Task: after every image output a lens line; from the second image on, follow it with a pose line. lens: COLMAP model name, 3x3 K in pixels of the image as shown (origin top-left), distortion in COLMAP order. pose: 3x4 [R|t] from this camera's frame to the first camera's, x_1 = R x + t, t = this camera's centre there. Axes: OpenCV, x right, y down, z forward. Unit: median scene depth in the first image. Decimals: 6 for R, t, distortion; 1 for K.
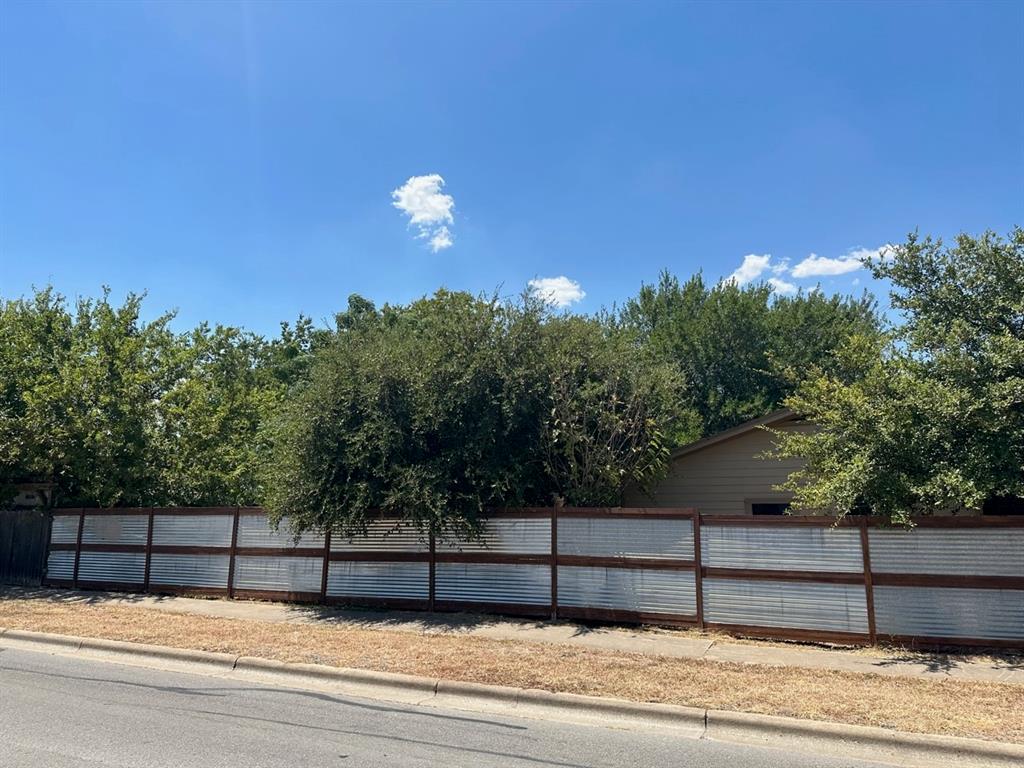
lens RADIAL K [[708.8, 0, 512.0], [0, 708.8, 384.0], [0, 0, 1]] dist [0.085340, -0.112775]
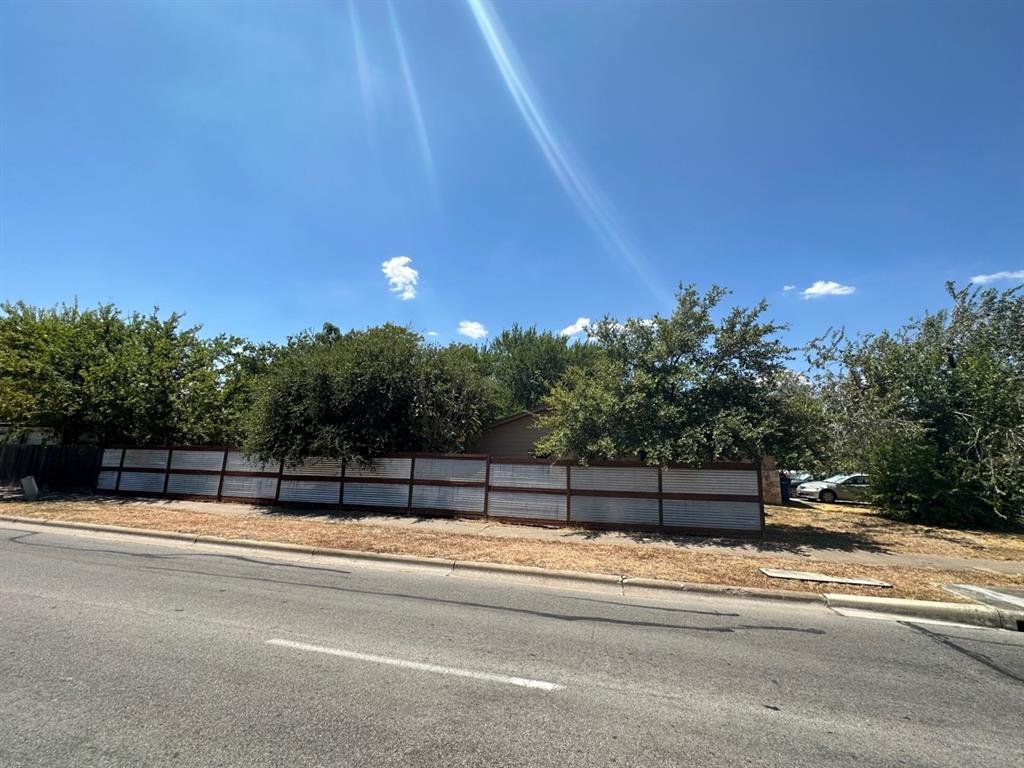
lens RADIAL K [[405.9, 0, 512.0], [0, 405.9, 384.0], [0, 0, 1]] dist [0.000698, 0.000007]
pose [[0.984277, 0.052695, 0.168591, 0.115573], [-0.053265, 0.998580, -0.001143, -0.008157], [-0.168412, -0.007855, 0.985685, -0.037677]]
